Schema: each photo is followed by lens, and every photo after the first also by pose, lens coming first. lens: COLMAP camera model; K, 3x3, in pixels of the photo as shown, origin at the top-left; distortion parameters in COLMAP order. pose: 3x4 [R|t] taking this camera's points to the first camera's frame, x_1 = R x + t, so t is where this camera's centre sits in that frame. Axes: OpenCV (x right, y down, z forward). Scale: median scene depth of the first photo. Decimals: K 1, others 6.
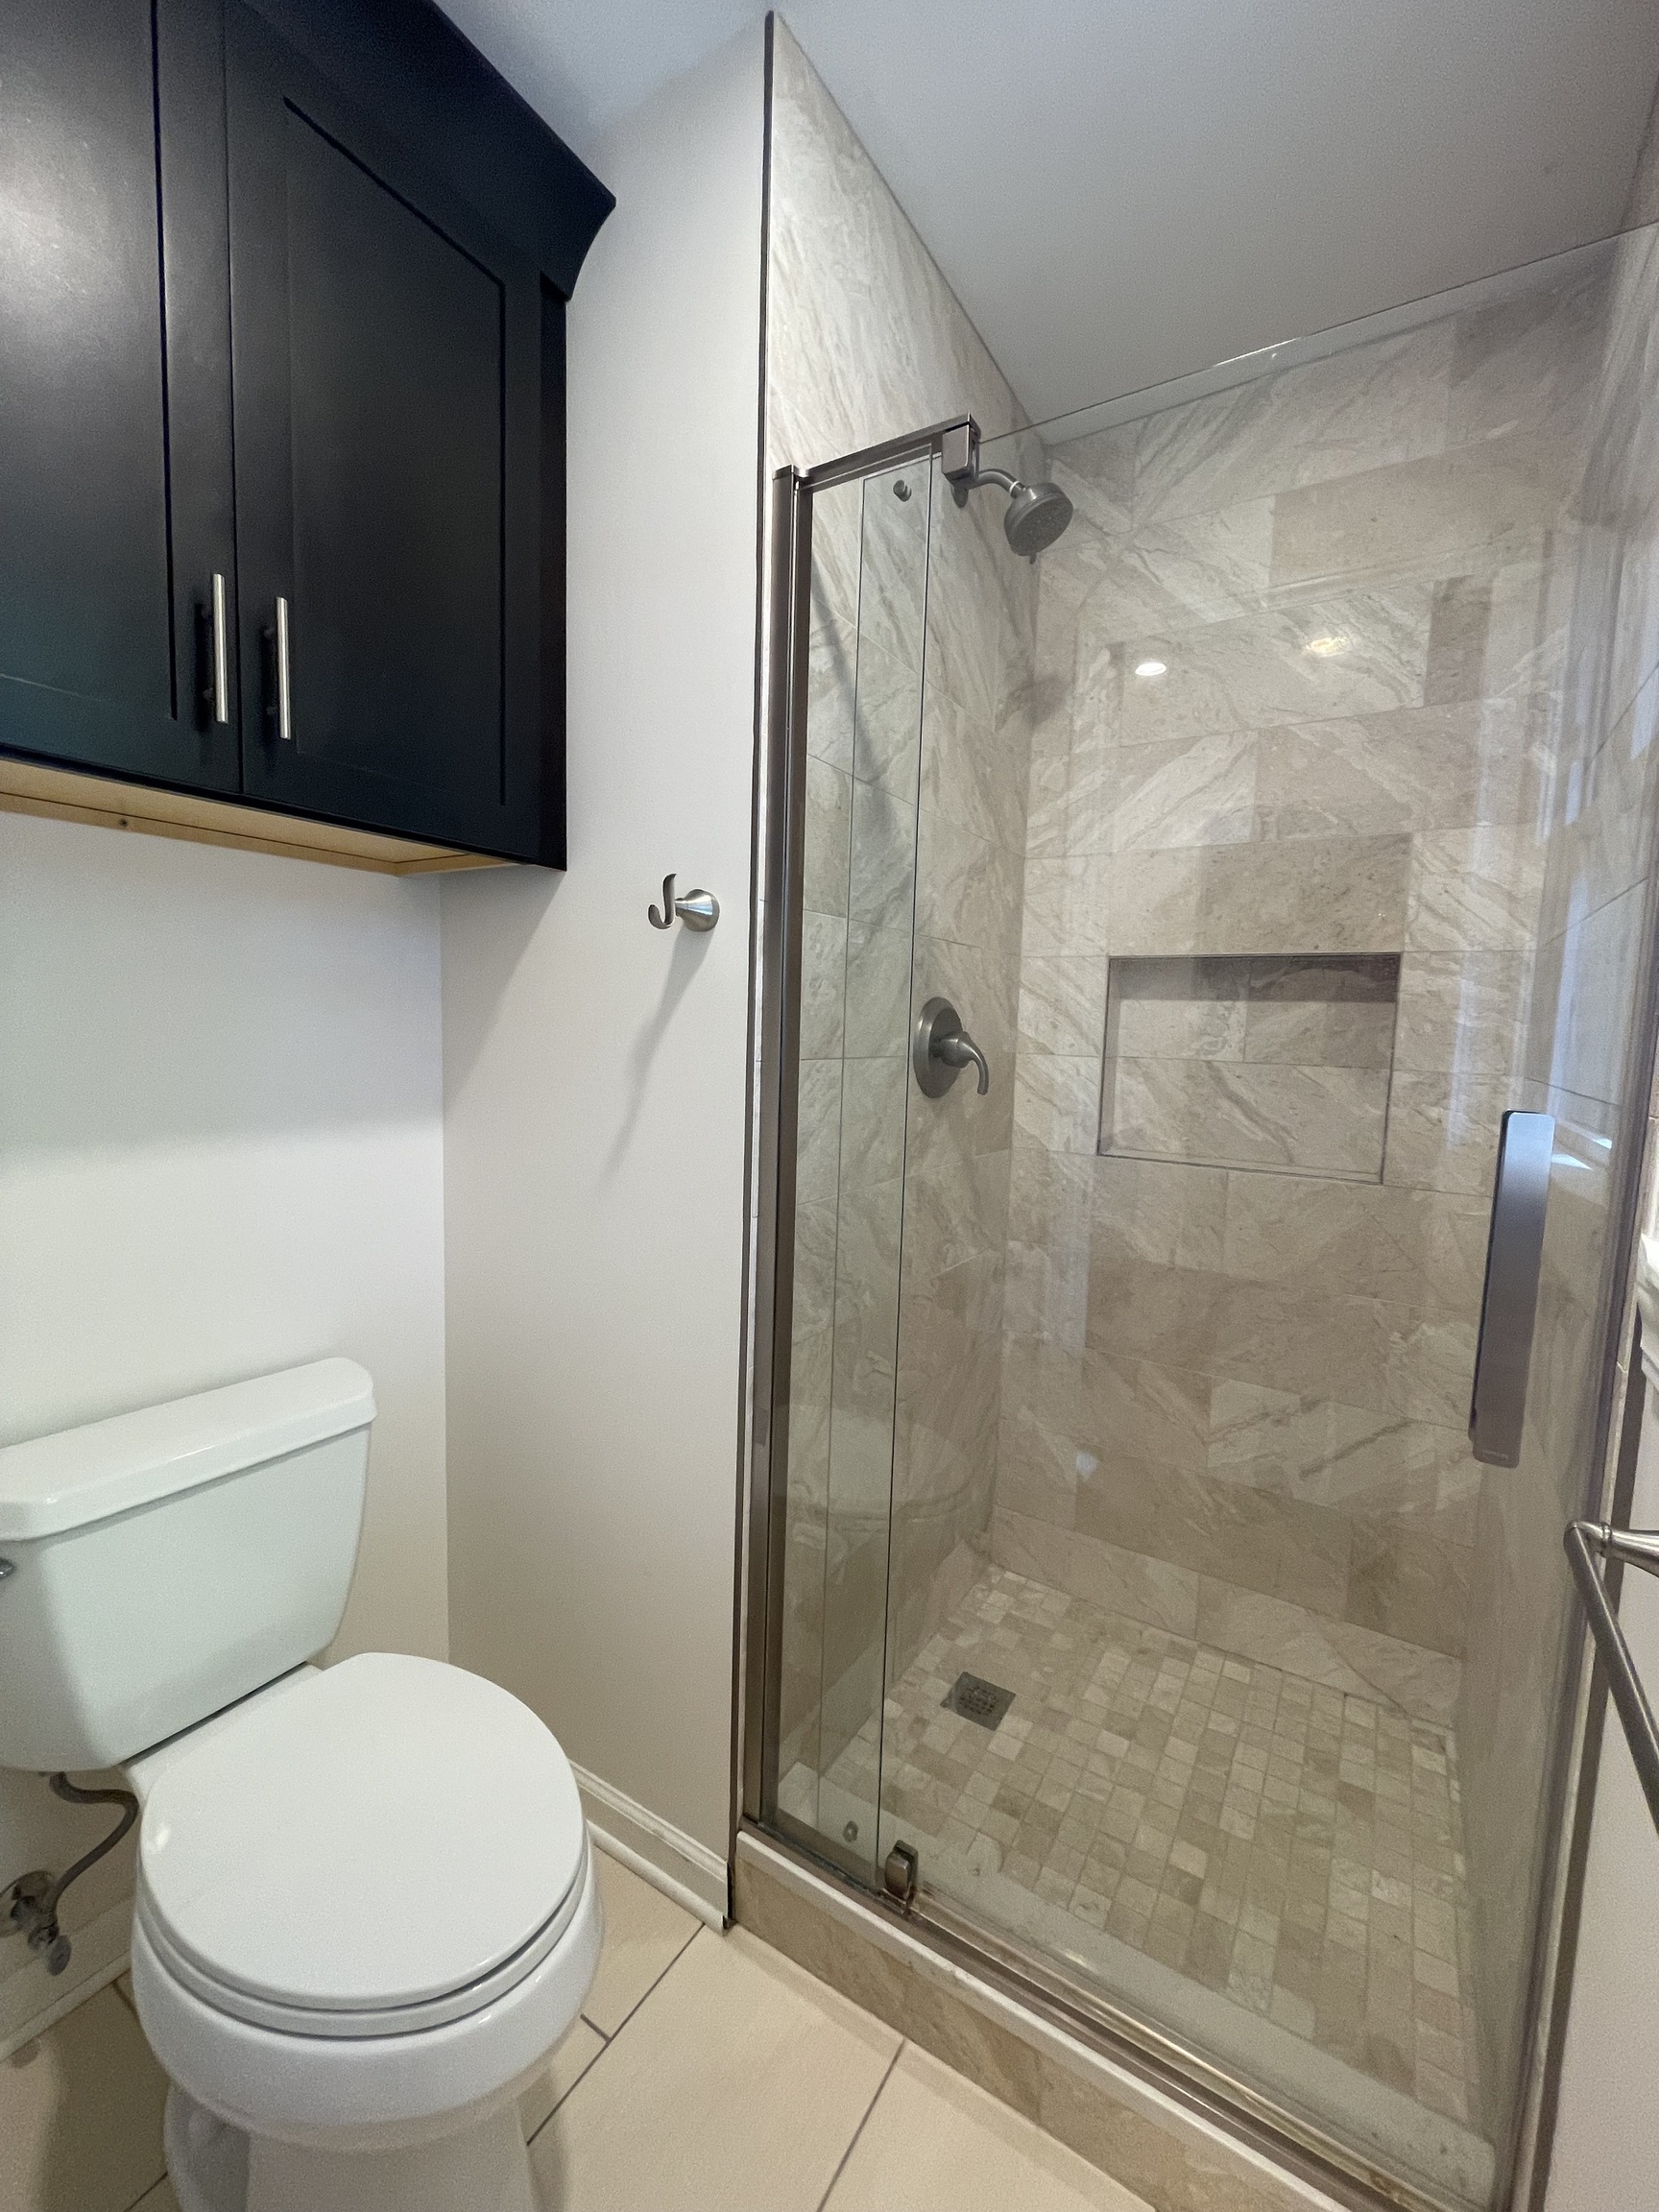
lens RADIAL K [[898.1, 0, 832.4], [0, 898.1, 1114.3], [0, 0, 1]] dist [0.000735, -0.000035]
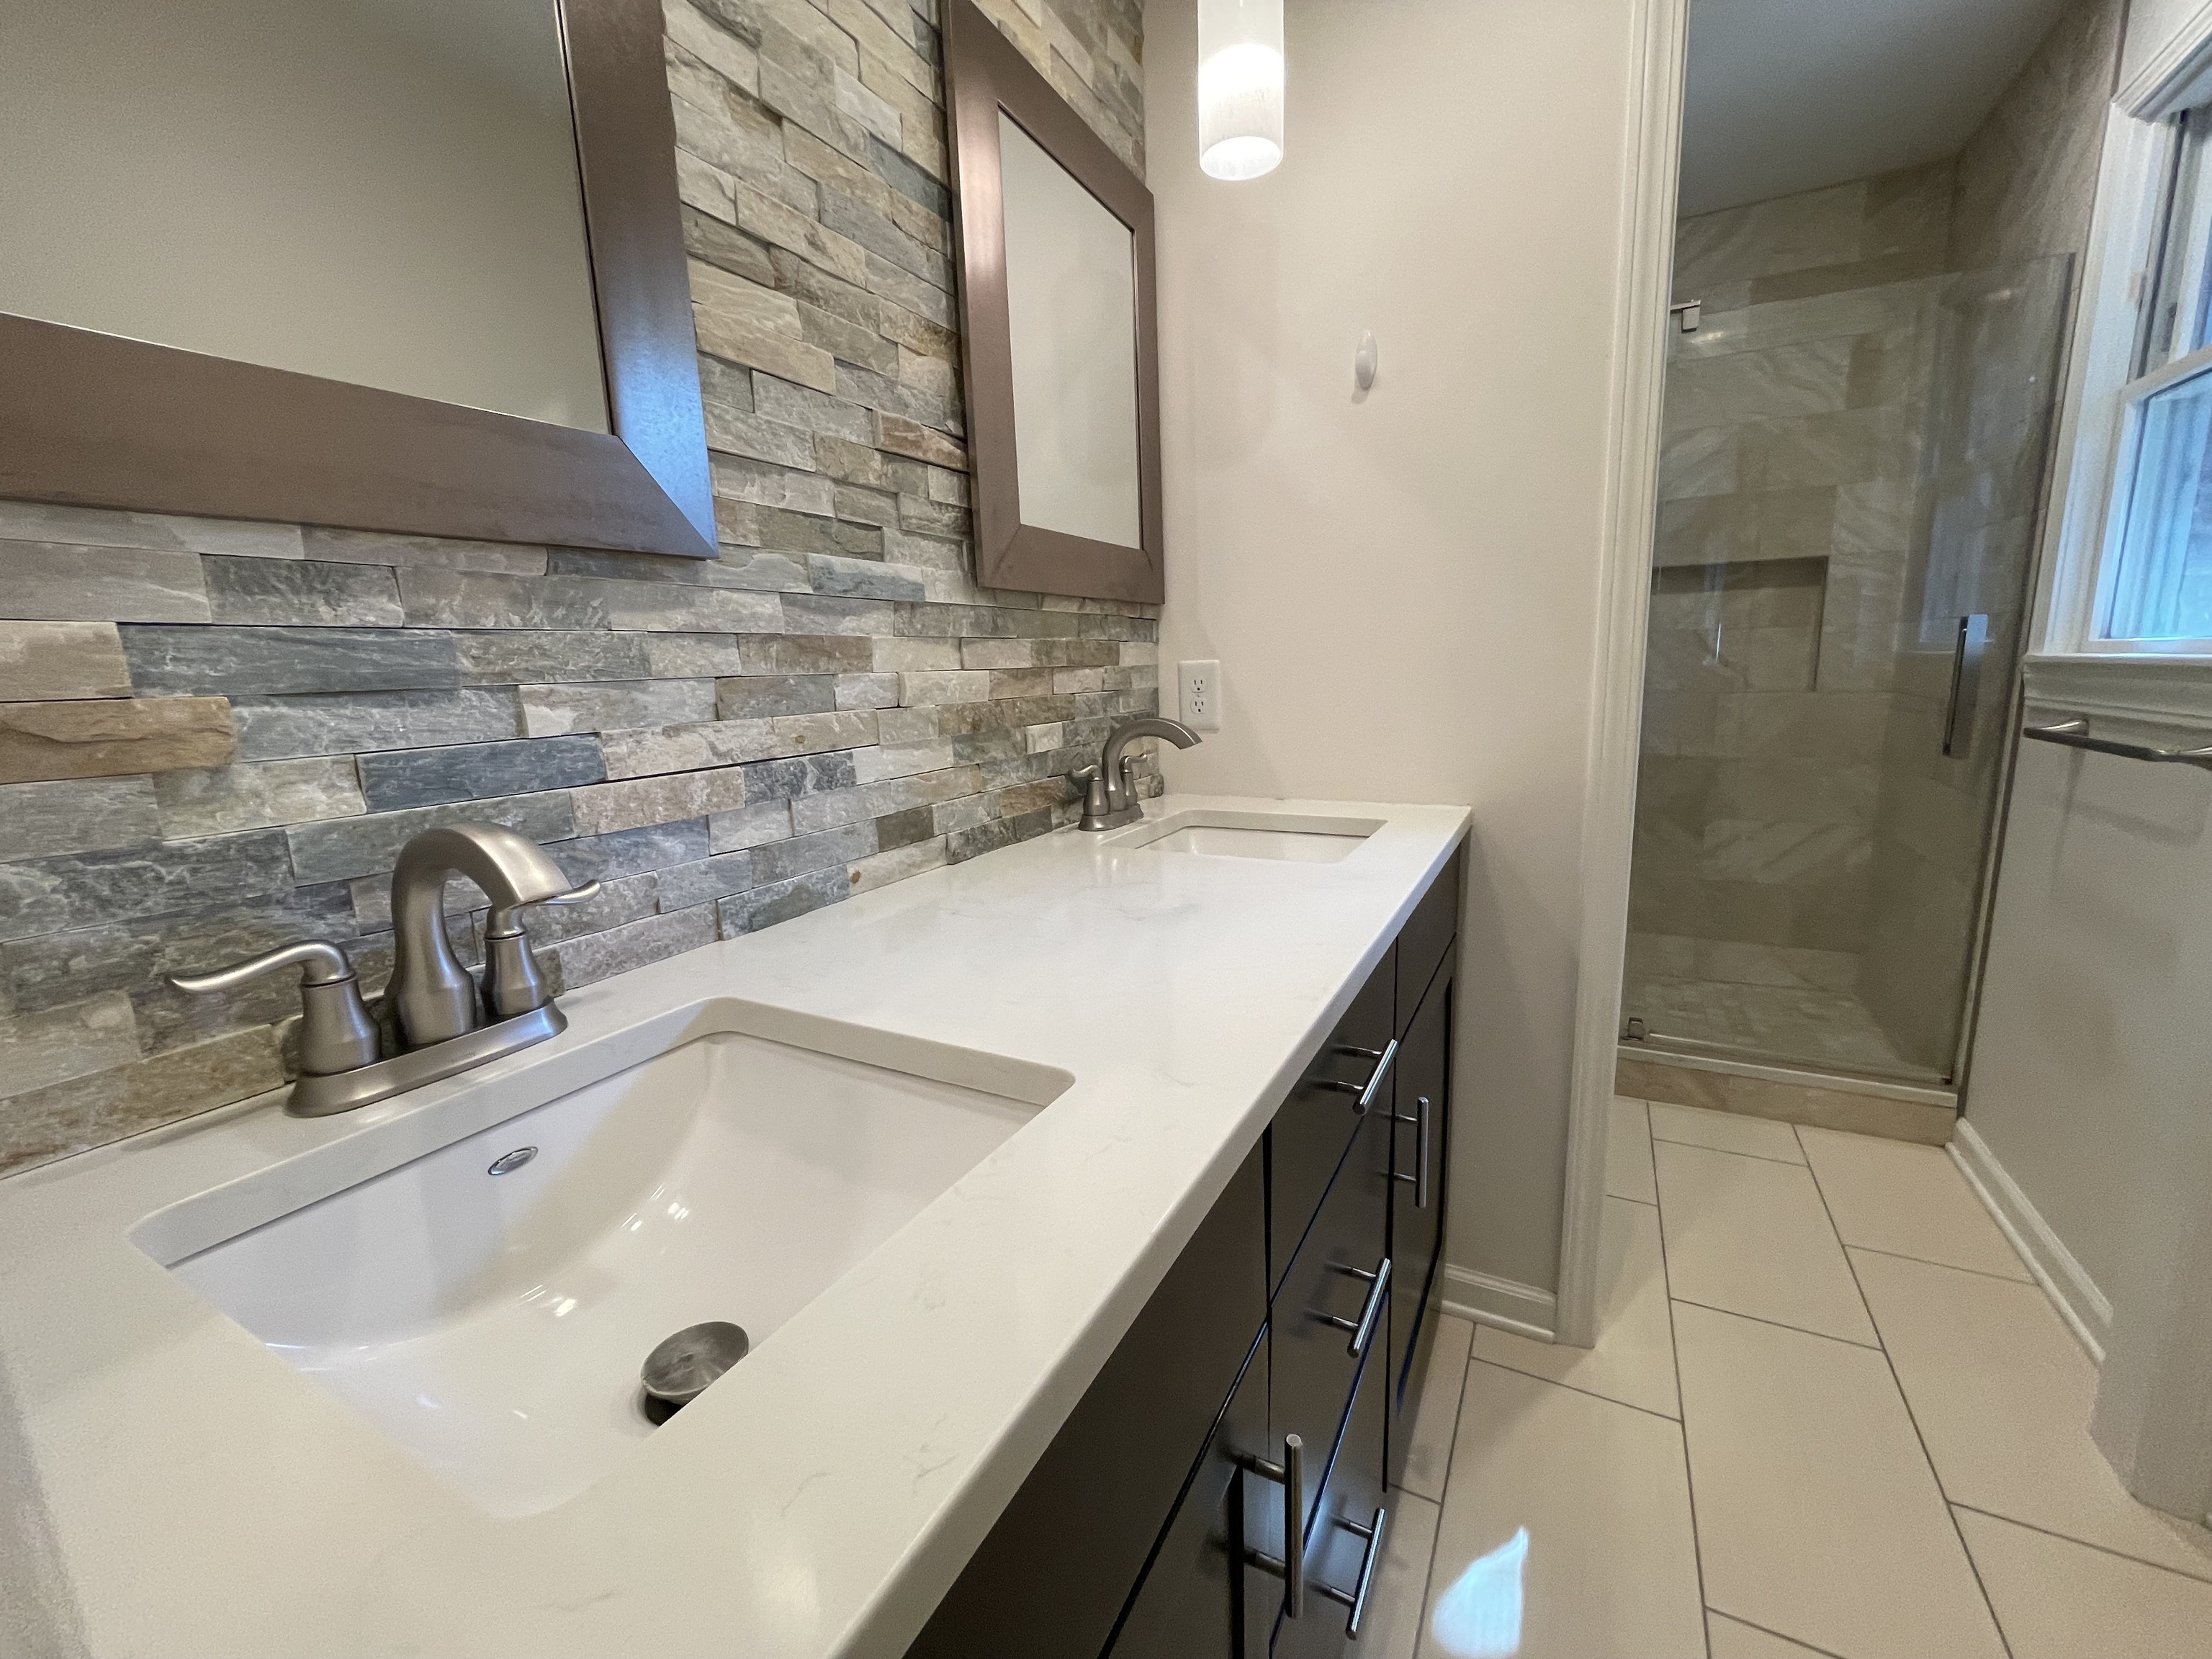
lens RADIAL K [[898.1, 0, 1107.1], [0, 898.1, 822.9], [0, 0, 1]] dist [0.000735, -0.000035]
pose [[0.995616, -0.075040, 0.055835, -0.901462], [0.070124, 0.993882, 0.085333, 0.088894], [-0.061897, -0.081044, 0.994787, -0.691151]]
